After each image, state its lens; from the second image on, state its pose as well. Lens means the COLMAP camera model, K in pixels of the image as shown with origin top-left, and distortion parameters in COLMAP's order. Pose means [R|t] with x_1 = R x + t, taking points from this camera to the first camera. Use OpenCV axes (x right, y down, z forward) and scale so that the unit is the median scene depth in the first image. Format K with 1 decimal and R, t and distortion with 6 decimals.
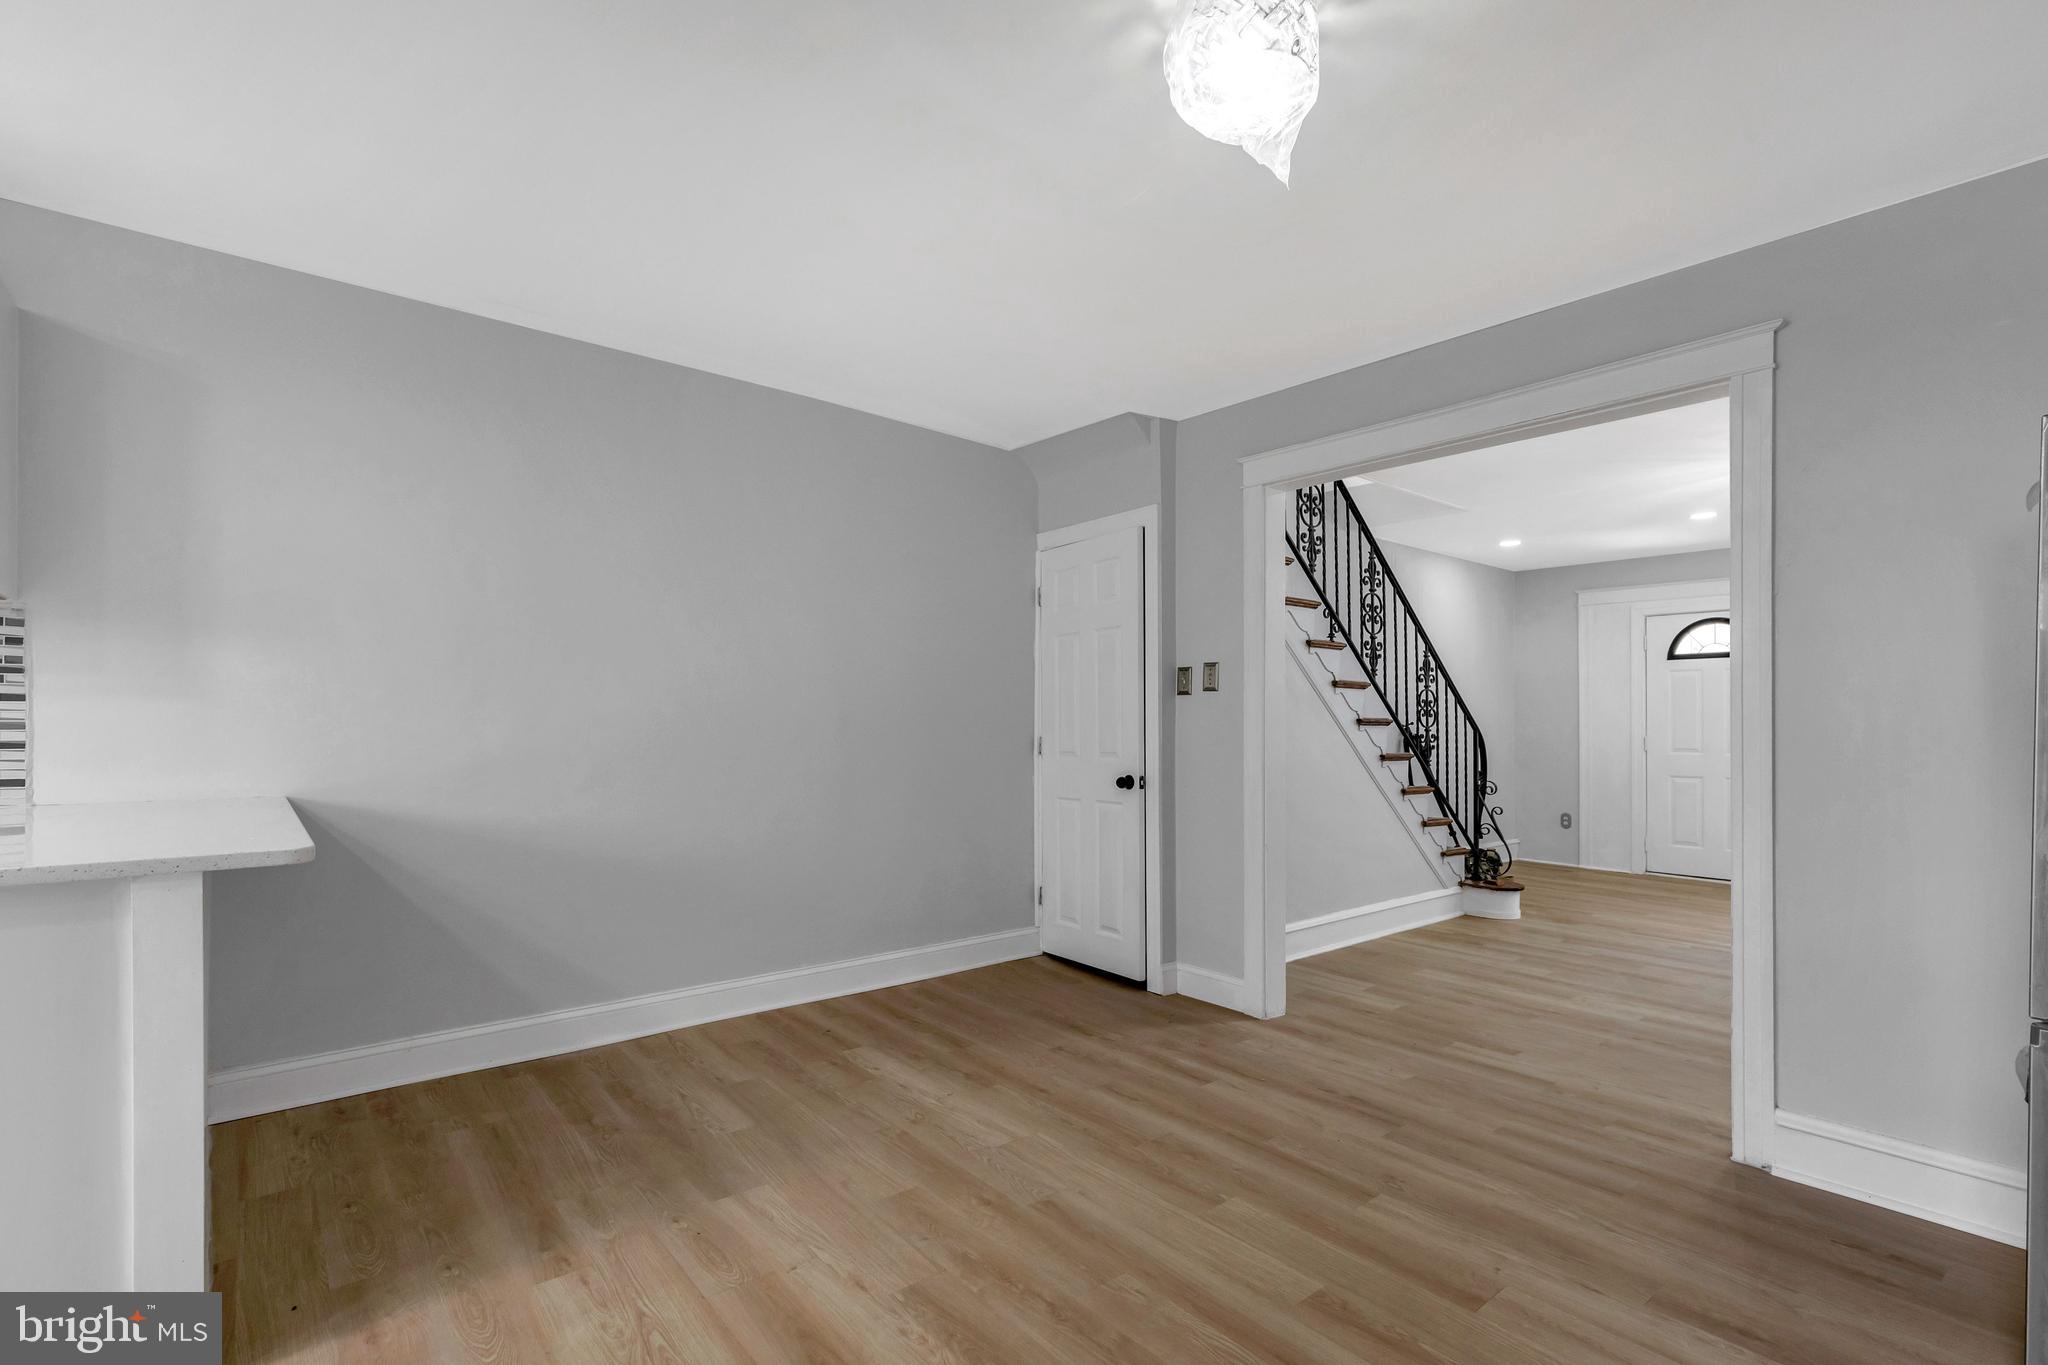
lens RADIAL K [[946.7, 0, 1044.1], [0, 946.7, 708.6], [0, 0, 1]] dist [0.002020, 0.000099]
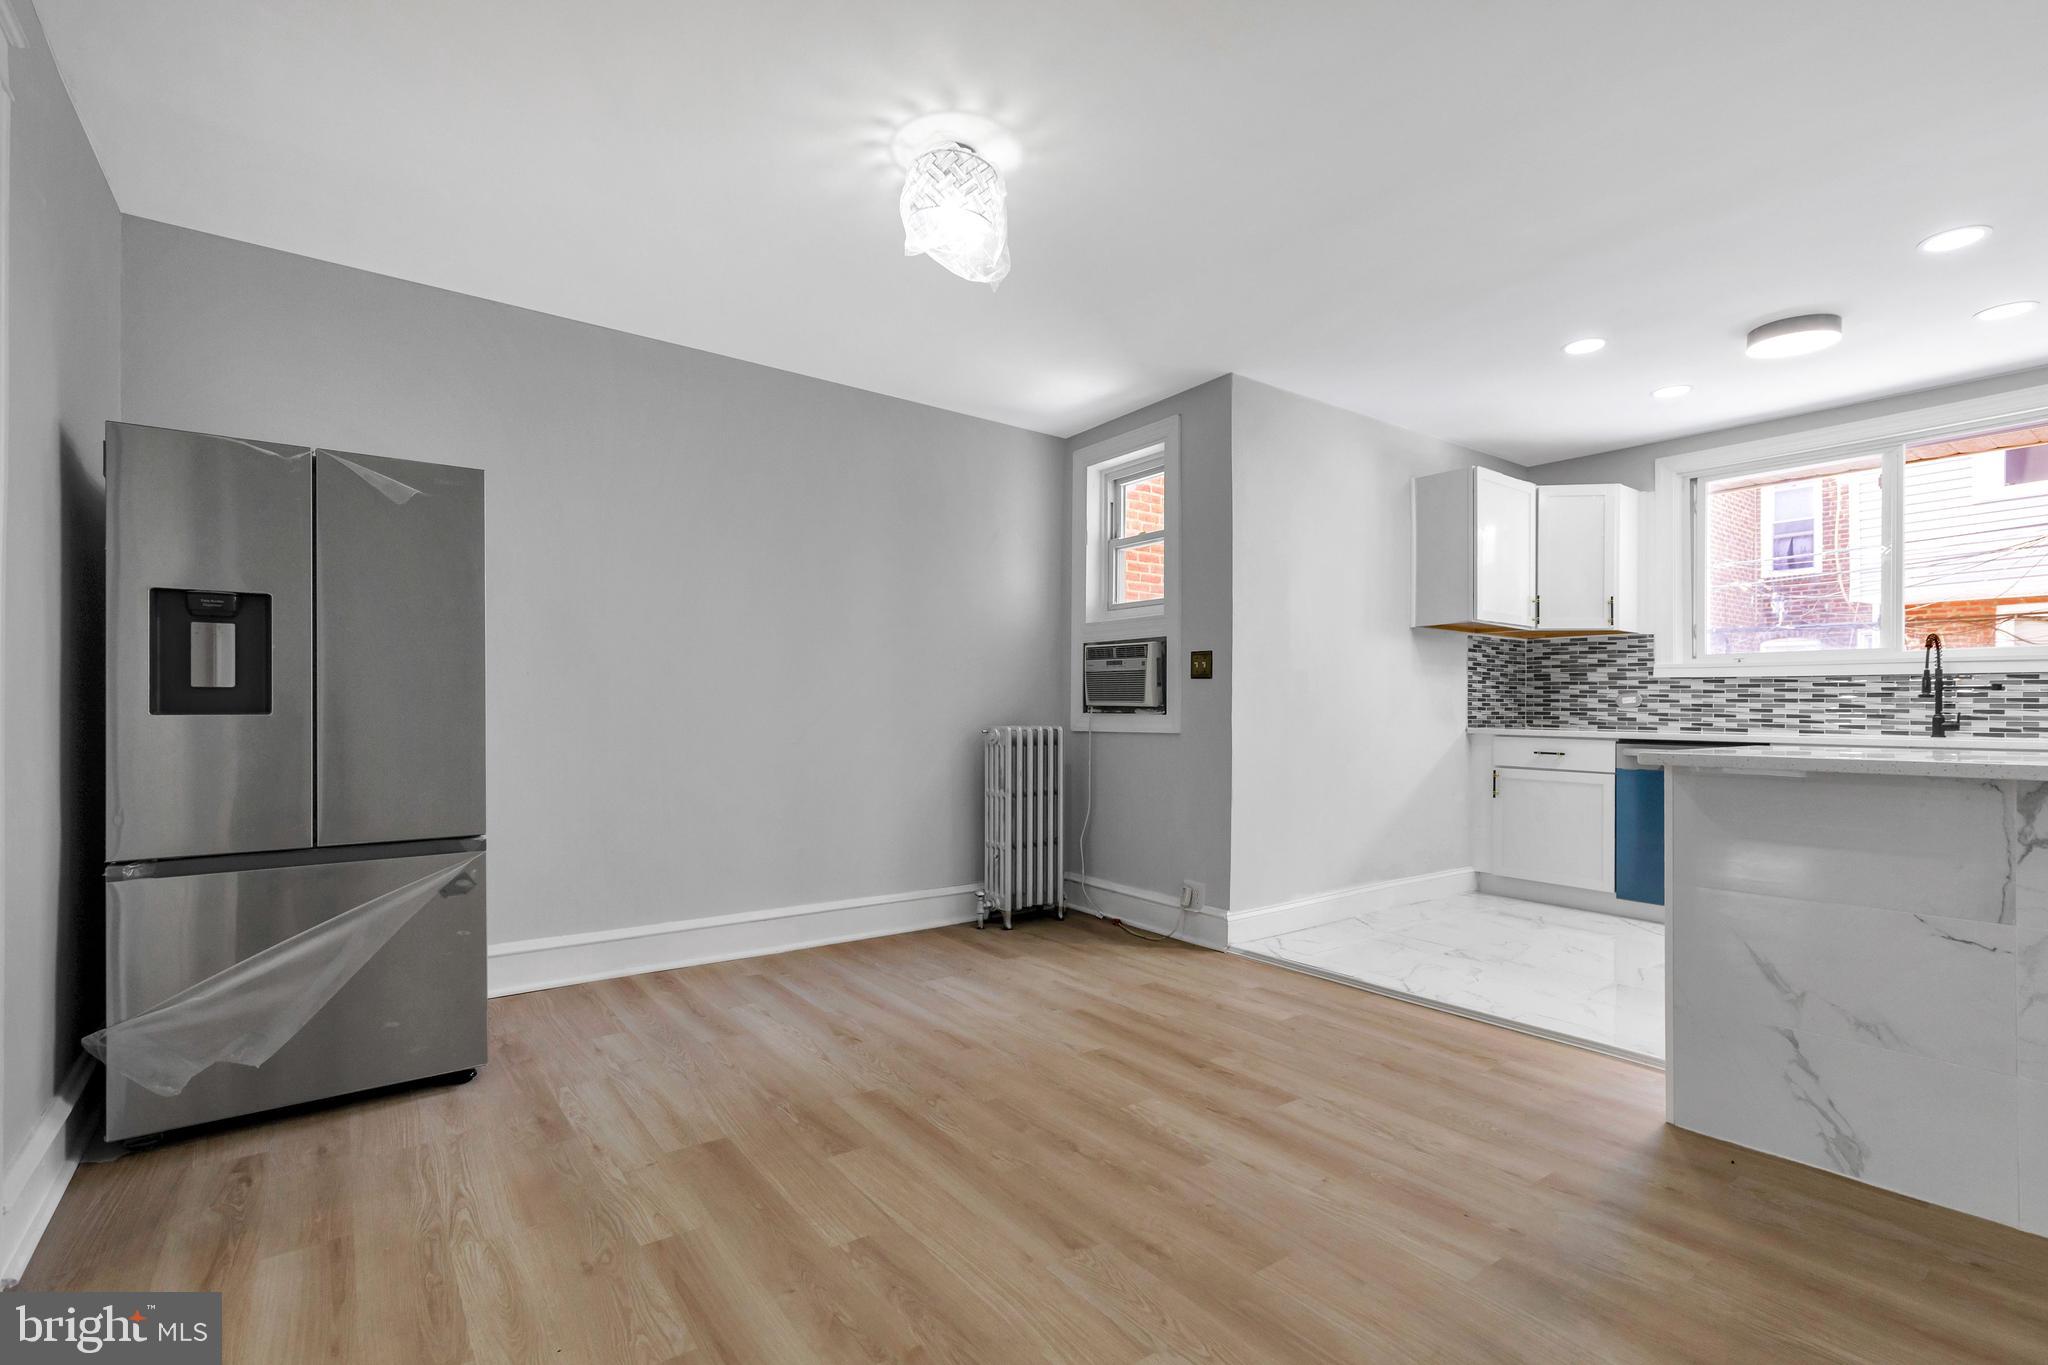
lens RADIAL K [[946.7, 0, 1044.1], [0, 946.7, 708.6], [0, 0, 1]] dist [0.002020, 0.000099]
pose [[-0.998605, -0.008530, 0.052102, -0.007859], [-0.009399, 0.999821, -0.016445, 0.081665], [-0.051953, -0.016912, -0.998506, 1.698469]]
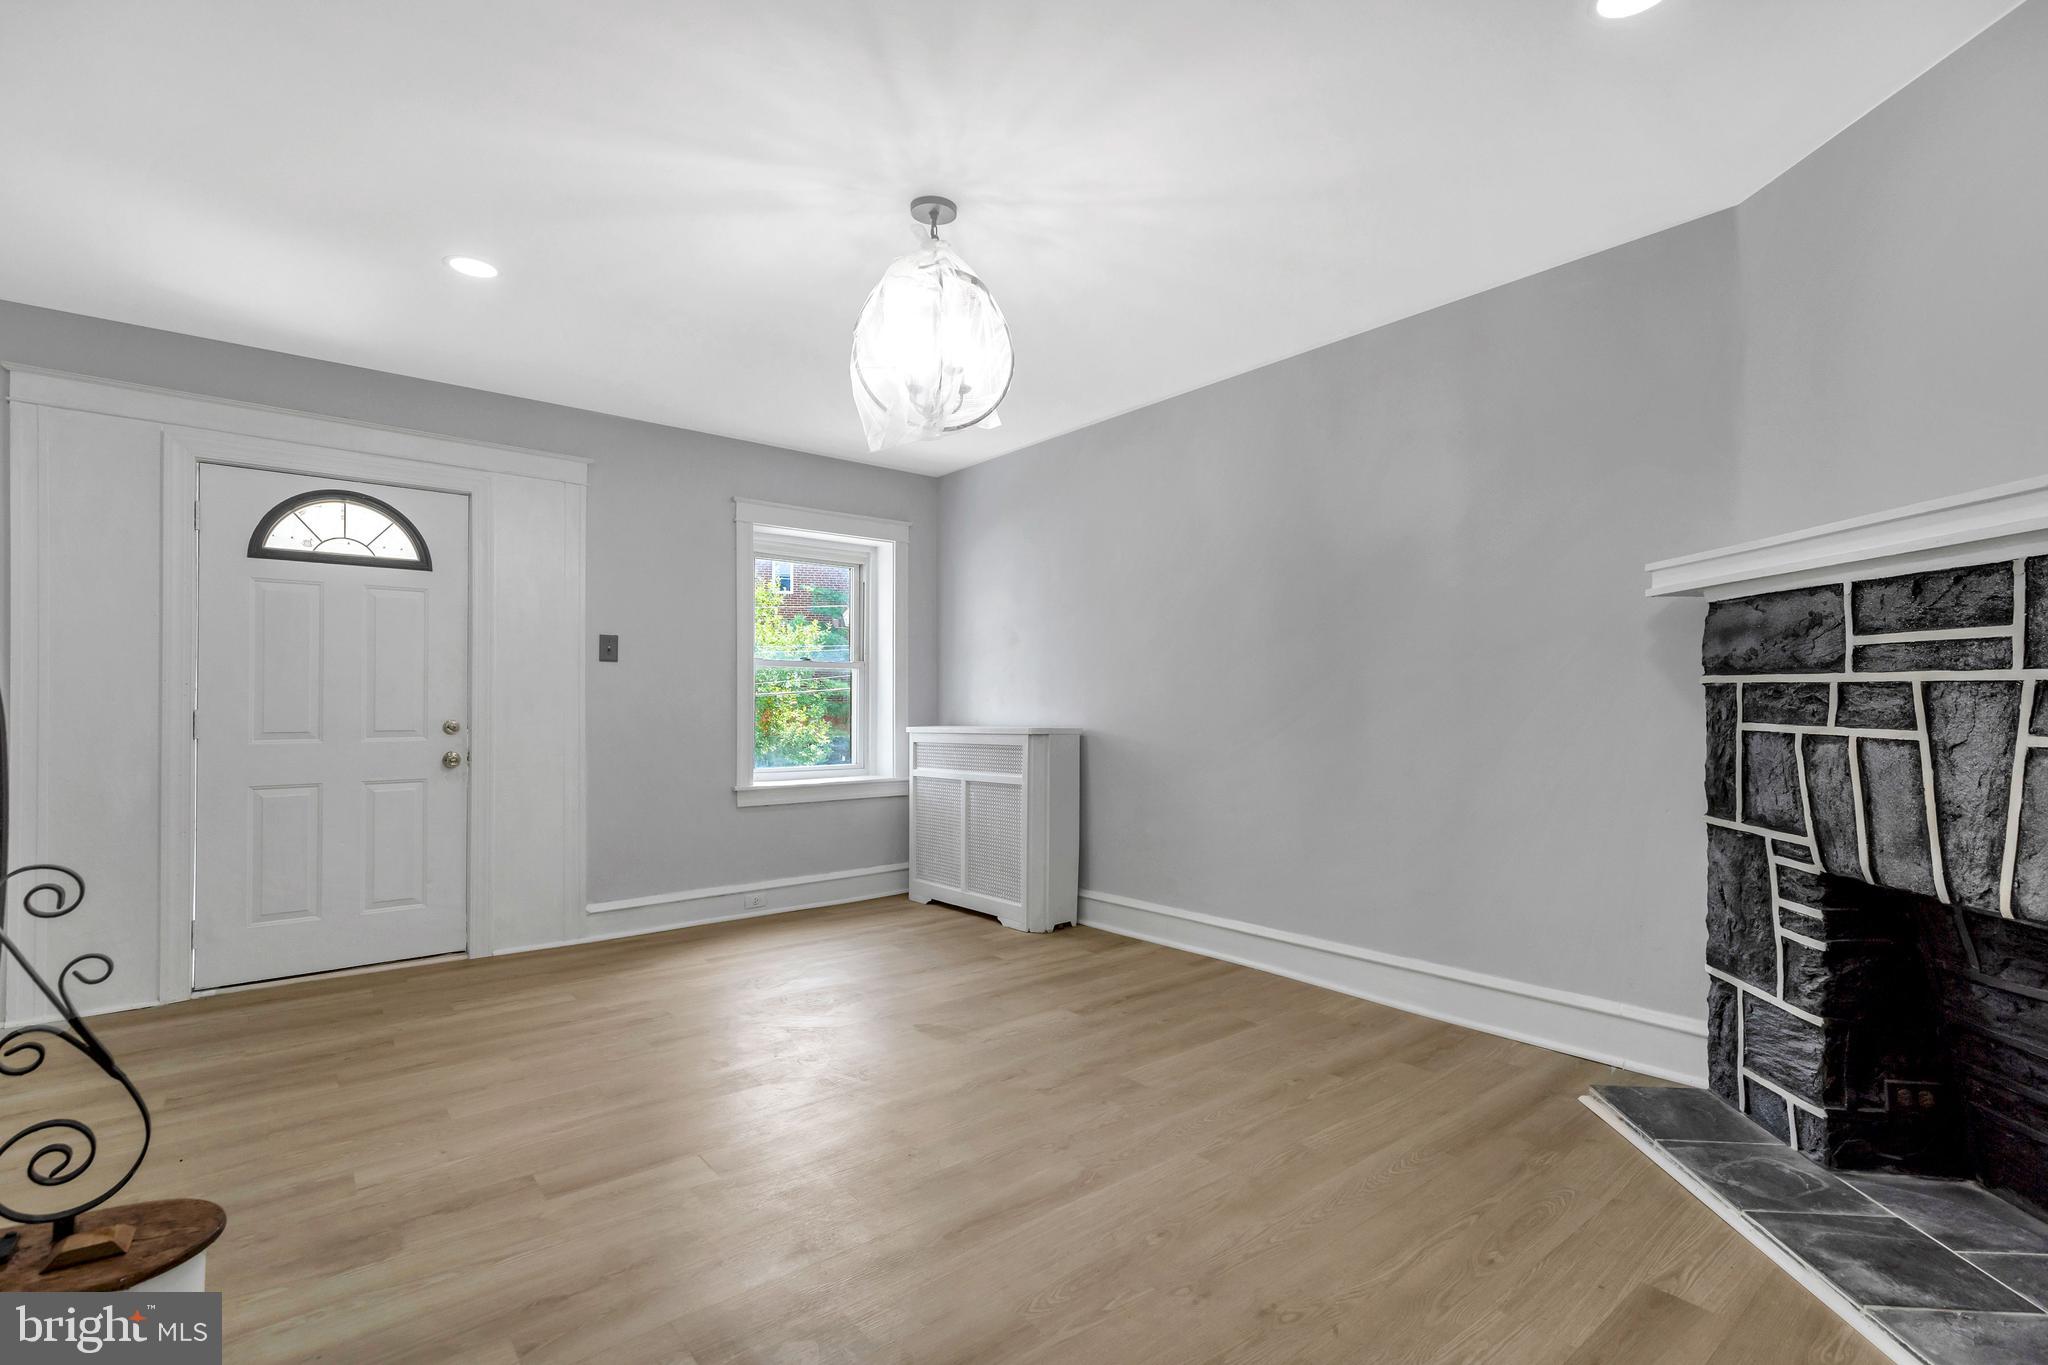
lens RADIAL K [[921.5, 0, 1027.8], [0, 921.5, 701.1], [0, 0, 1]] dist [0.002766, 0.000311]
pose [[0.013947, 0.006419, 0.999882, 0.530141], [-0.014440, 0.999876, -0.006218, 0.067076], [-0.999798, -0.014351, 0.014038, 1.751632]]
